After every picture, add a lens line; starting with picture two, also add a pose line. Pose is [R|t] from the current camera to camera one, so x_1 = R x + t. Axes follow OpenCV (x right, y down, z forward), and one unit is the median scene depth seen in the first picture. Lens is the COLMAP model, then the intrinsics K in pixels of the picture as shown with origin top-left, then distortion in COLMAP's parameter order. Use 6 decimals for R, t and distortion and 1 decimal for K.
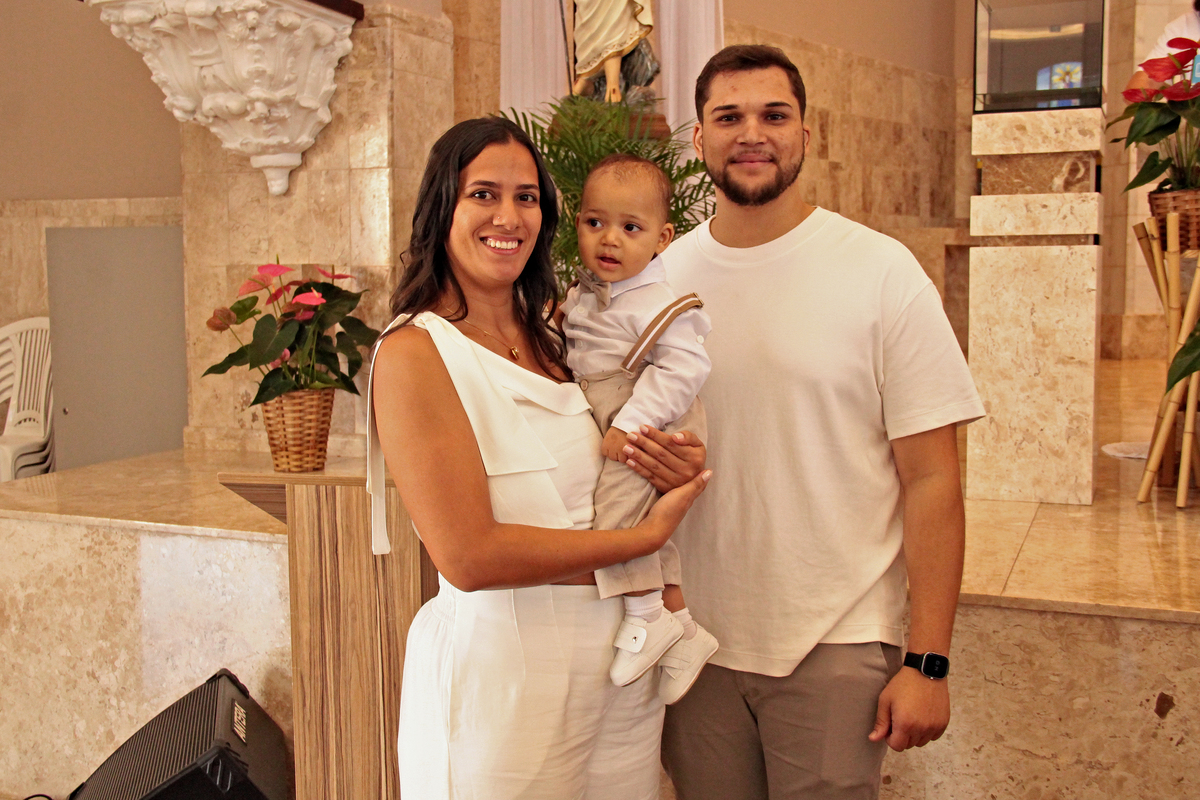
lens RADIAL K [[1349.9, 0, 598.3], [0, 1349.9, 381.9], [0, 0, 1]] dist [-0.017413, 0.161332]
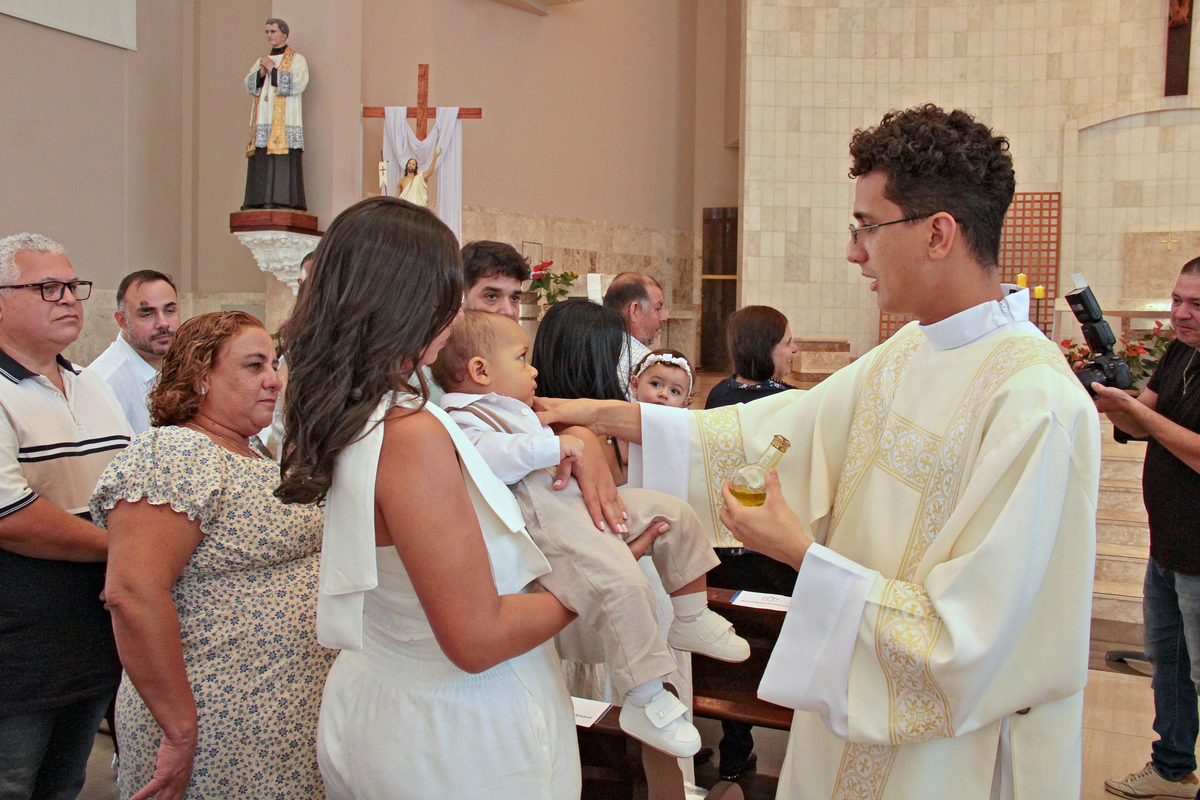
lens RADIAL K [[1121.8, 0, 600.0], [0, 1121.8, 400.0], [0, 0, 1]] dist [-0.160379, 0.268410]
pose [[0.995618, 0.034079, -0.087084, 0.336213], [-0.035690, 0.999218, -0.017010, 0.054134], [0.086436, 0.020044, 0.996056, -0.699648]]
